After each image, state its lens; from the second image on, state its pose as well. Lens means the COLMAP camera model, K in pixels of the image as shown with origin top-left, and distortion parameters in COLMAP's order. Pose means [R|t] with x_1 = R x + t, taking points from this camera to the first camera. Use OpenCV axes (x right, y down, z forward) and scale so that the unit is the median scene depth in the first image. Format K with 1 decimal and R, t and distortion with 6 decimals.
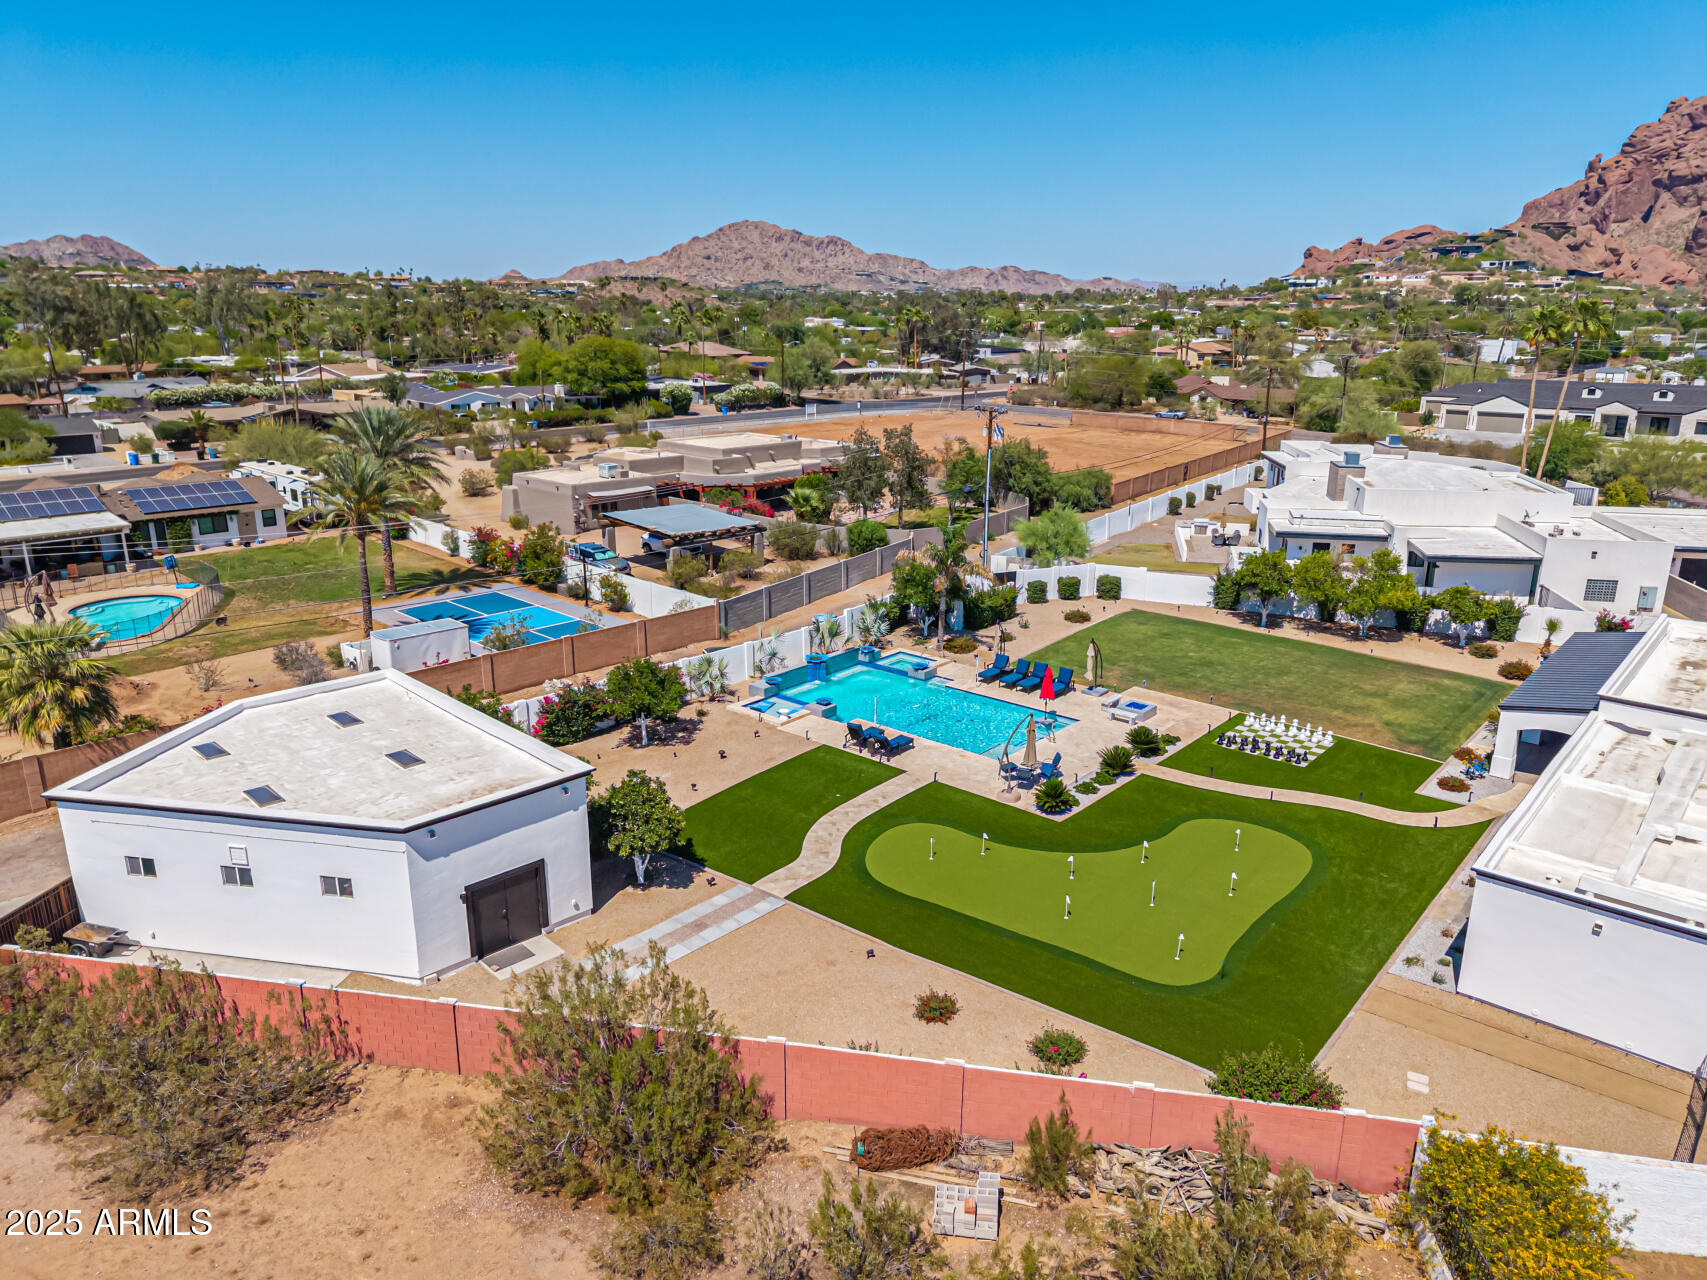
lens RADIAL K [[1138.5, 0, 853.5], [0, 1138.5, 640.0], [0, 0, 1]] dist [0.020683, -0.015880]
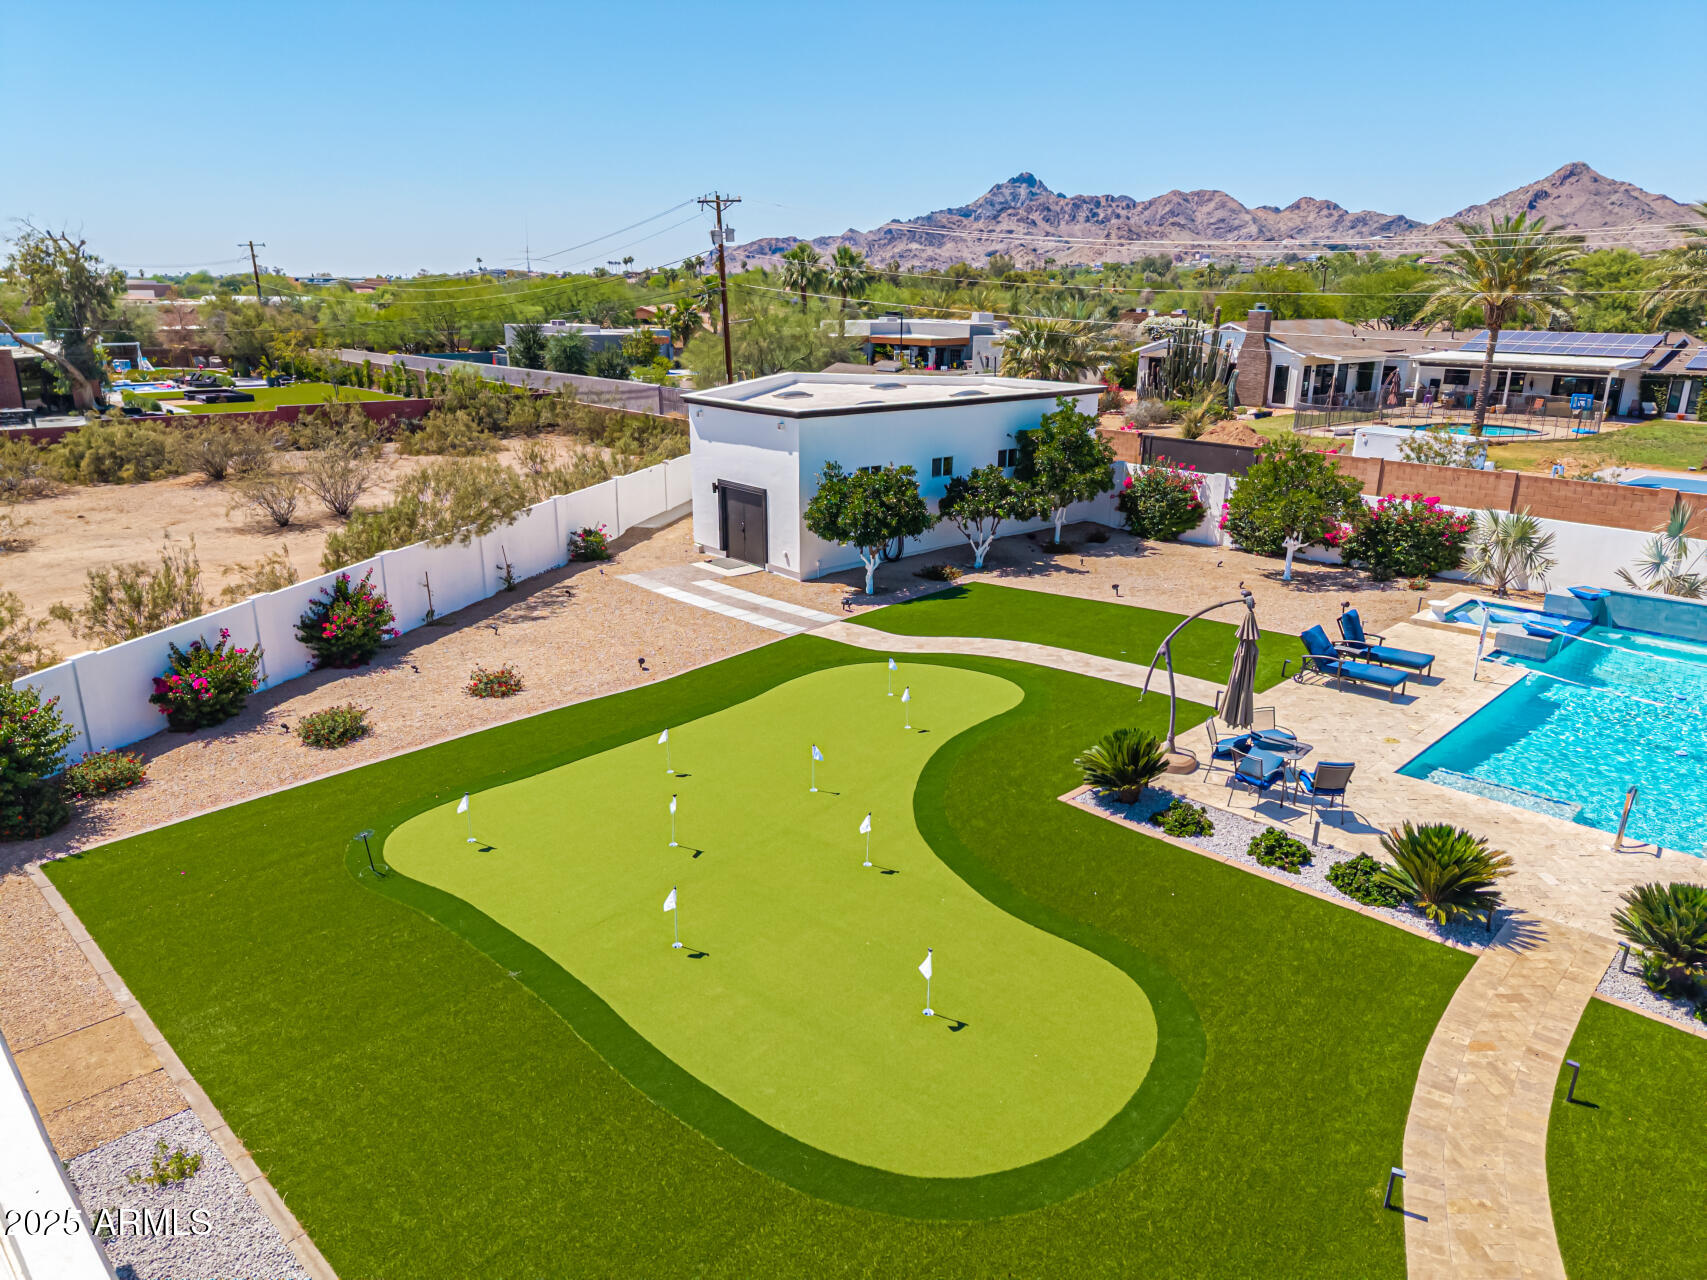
lens RADIAL K [[1138.5, 0, 853.5], [0, 1138.5, 640.0], [0, 0, 1]] dist [0.020683, -0.015880]
pose [[-0.060064, 0.289015, -0.955438, 0.531436], [-0.283134, 0.912922, 0.293954, -0.002997], [0.957198, 0.288173, 0.026996, 0.806667]]
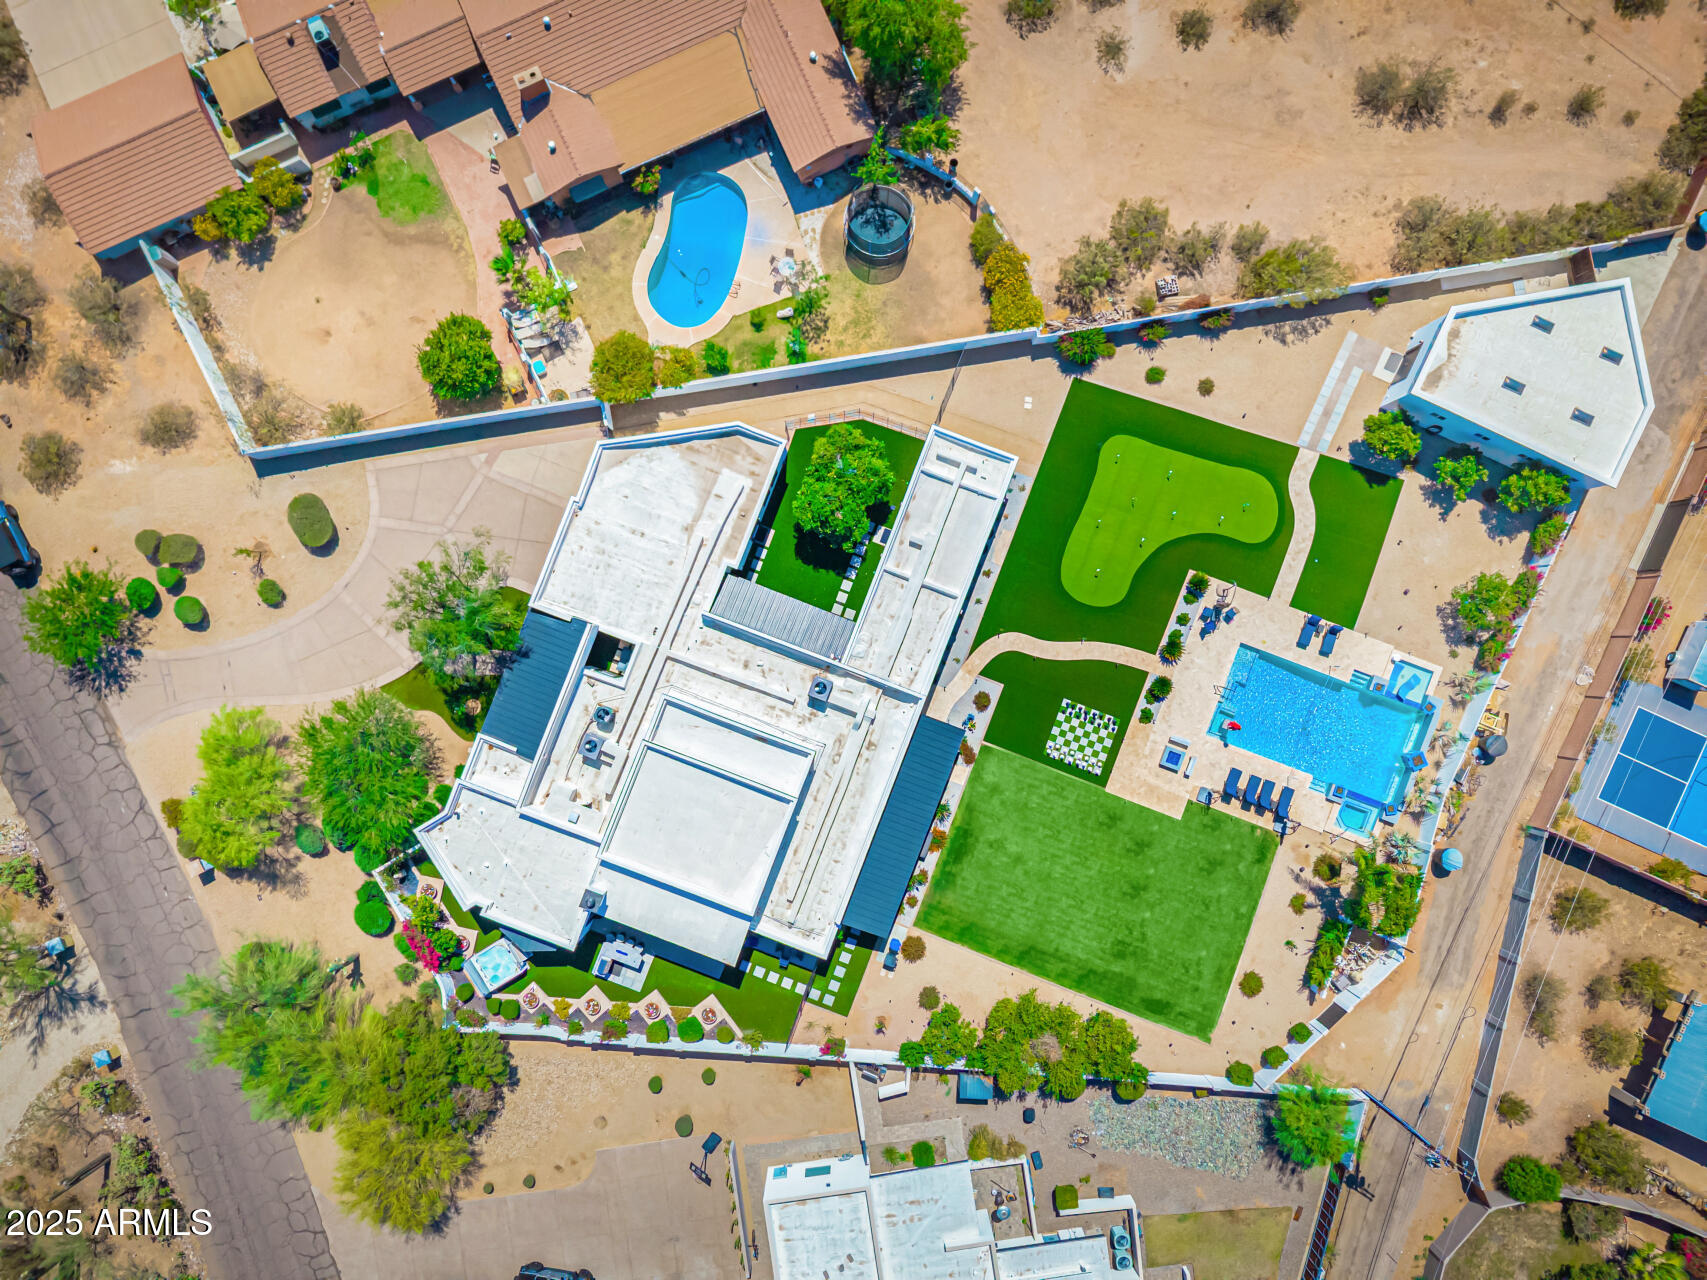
lens RADIAL K [[1138.5, 0, 853.5], [0, 1138.5, 640.0], [0, 0, 1]] dist [0.020683, -0.015880]
pose [[-0.937121, 0.348013, 0.026290, 0.619153], [-0.076346, -0.277921, 0.957565, -1.455823], [0.340551, 0.895347, 0.287015, 0.343648]]
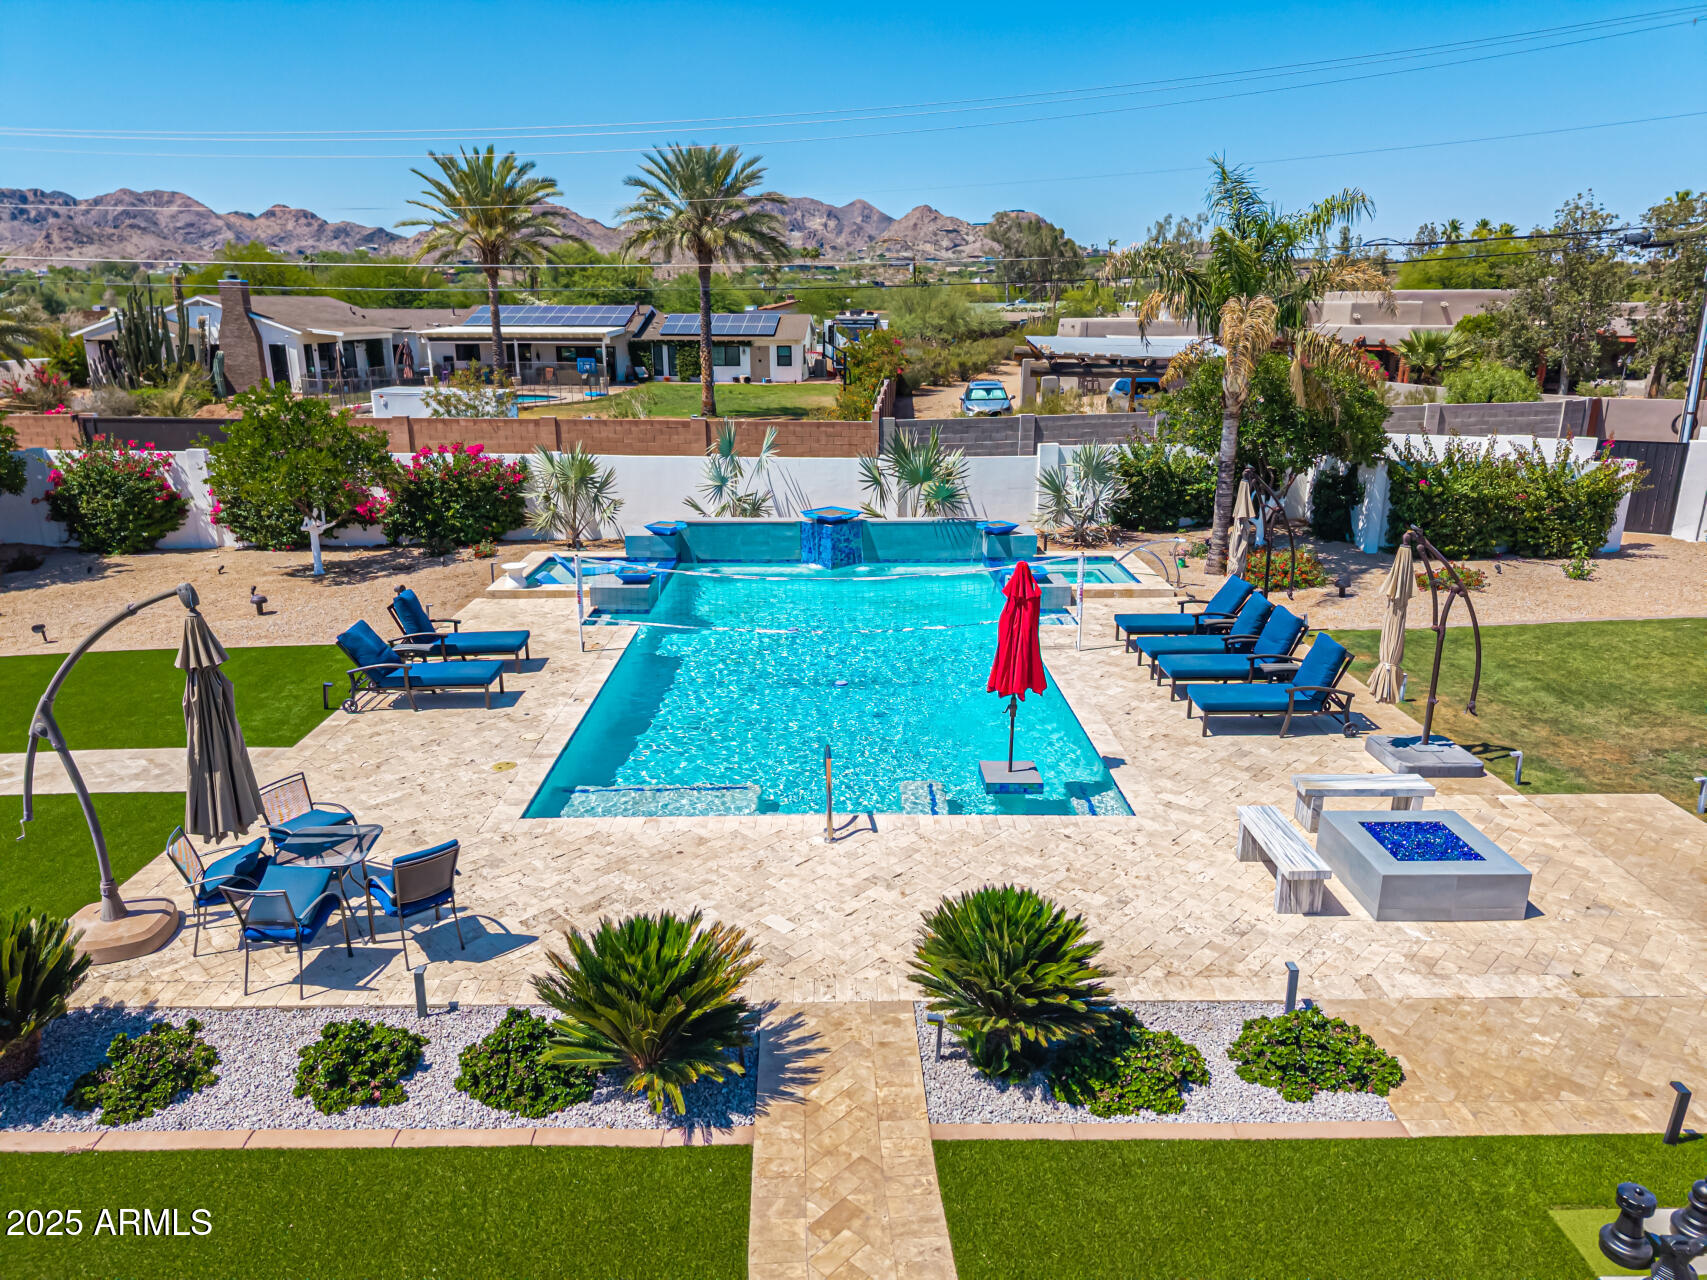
lens RADIAL K [[1138.5, 0, 853.5], [0, 1138.5, 640.0], [0, 0, 1]] dist [0.020683, -0.015880]
pose [[0.669602, 0.207956, -0.713013, 0.366424], [-0.205494, 0.974399, 0.091208, 0.027384], [0.713726, 0.085446, 0.695194, 0.888307]]
